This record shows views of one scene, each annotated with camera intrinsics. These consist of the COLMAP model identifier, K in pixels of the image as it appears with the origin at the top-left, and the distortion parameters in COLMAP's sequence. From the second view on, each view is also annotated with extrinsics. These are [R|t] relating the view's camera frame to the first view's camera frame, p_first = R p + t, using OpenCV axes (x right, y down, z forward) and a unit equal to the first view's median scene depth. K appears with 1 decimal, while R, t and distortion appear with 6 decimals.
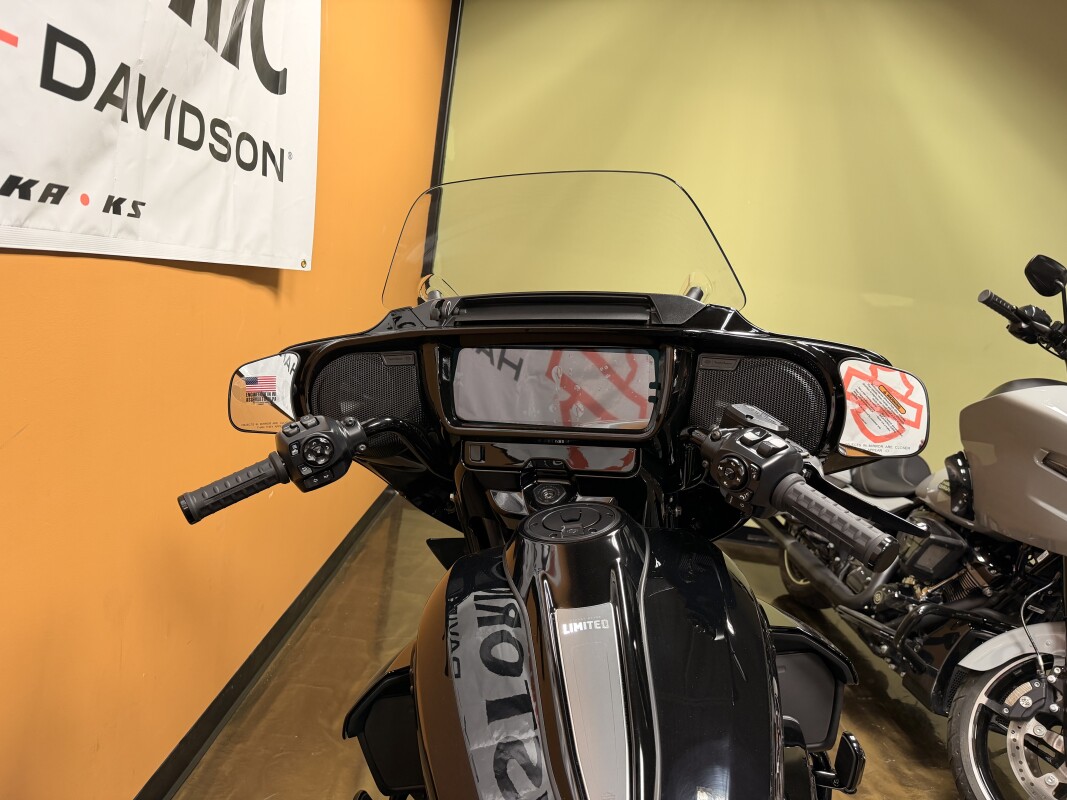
lens RADIAL K [[841.3, 0, 517.4], [0, 841.3, 399.3], [0, 0, 1]] dist [0.000211, -0.001609]
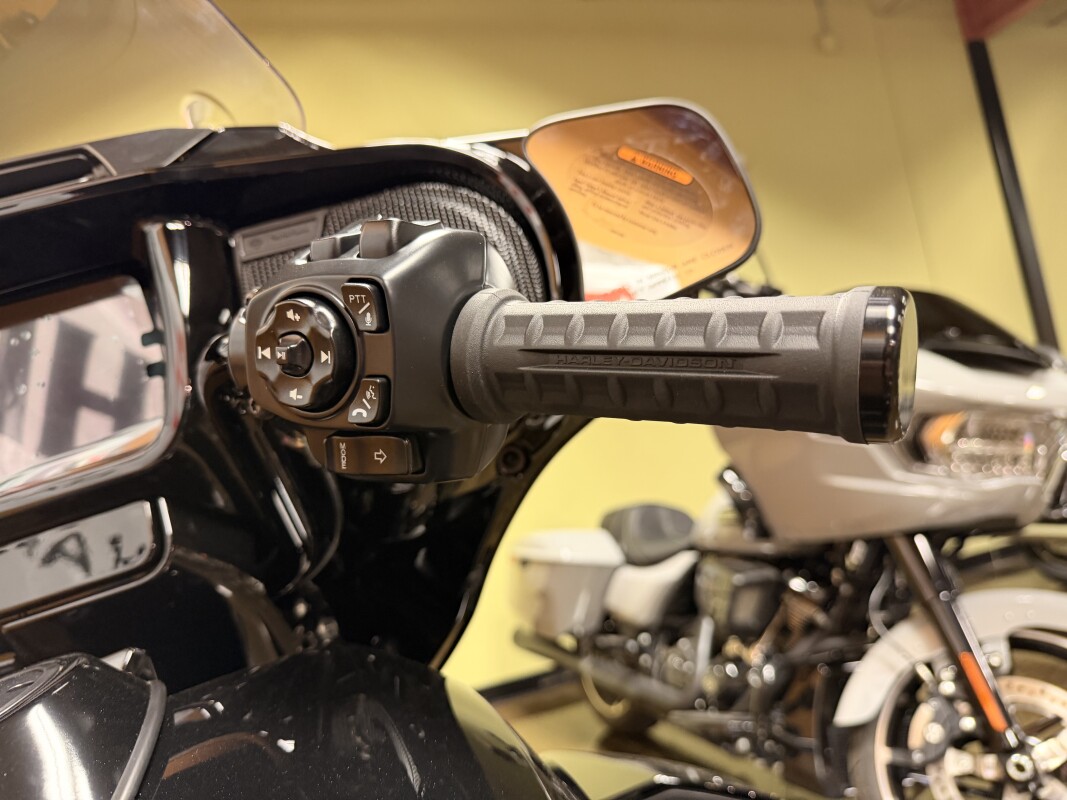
lens RADIAL K [[841.3, 0, 517.4], [0, 841.3, 399.3], [0, 0, 1]] dist [0.000211, -0.001609]
pose [[0.893172, -0.288738, 0.344780, 0.095431], [0.362211, 0.916279, -0.170984, 0.077931], [-0.266545, 0.277601, 0.922980, 0.316169]]
